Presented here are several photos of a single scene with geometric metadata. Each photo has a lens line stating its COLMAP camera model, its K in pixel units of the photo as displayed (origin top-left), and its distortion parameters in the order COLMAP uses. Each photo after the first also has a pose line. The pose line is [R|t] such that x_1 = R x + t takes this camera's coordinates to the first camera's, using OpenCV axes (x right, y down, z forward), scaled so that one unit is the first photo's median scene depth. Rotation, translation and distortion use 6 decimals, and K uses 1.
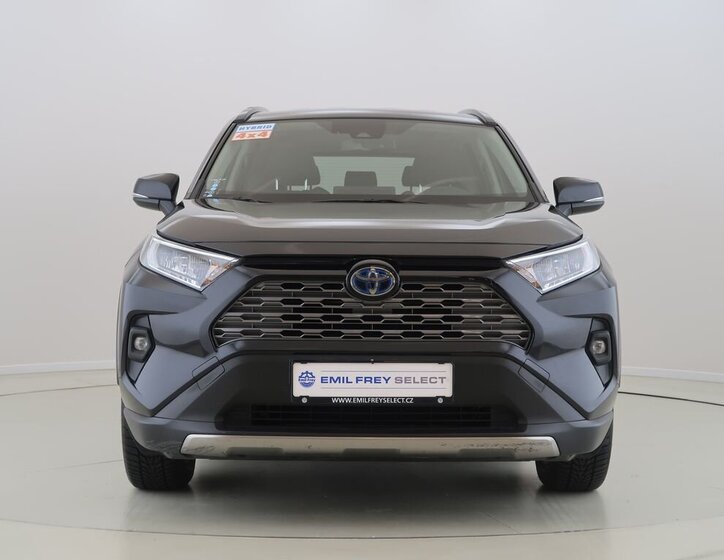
lens RADIAL K [[831.7, 0, 363.1], [0, 831.7, 275.5], [0, 0, 1]] dist [-0.015848, 0.000000]
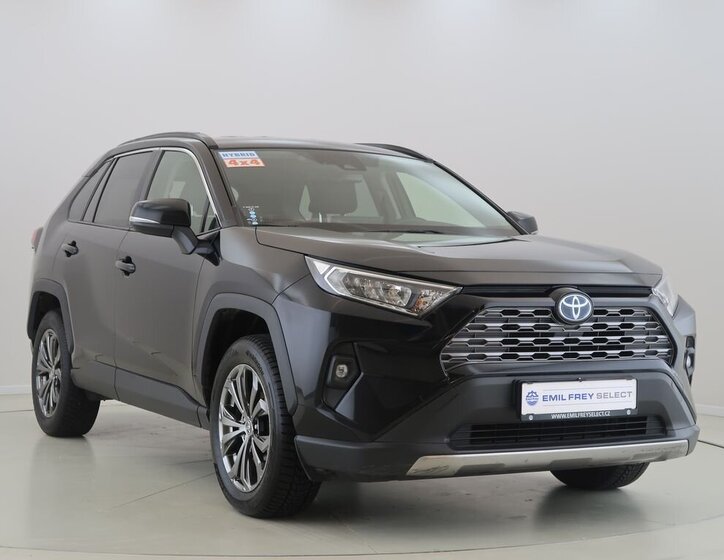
lens RADIAL K [[831.7, 0, 363.5], [0, 831.7, 284.0], [0, 0, 1]] dist [-0.015848, 0.000000]
pose [[0.954340, -0.000870, 0.298721, -0.587766], [0.007469, 0.999753, -0.020950, -0.003322], [-0.298629, 0.022225, 0.954111, 0.024847]]
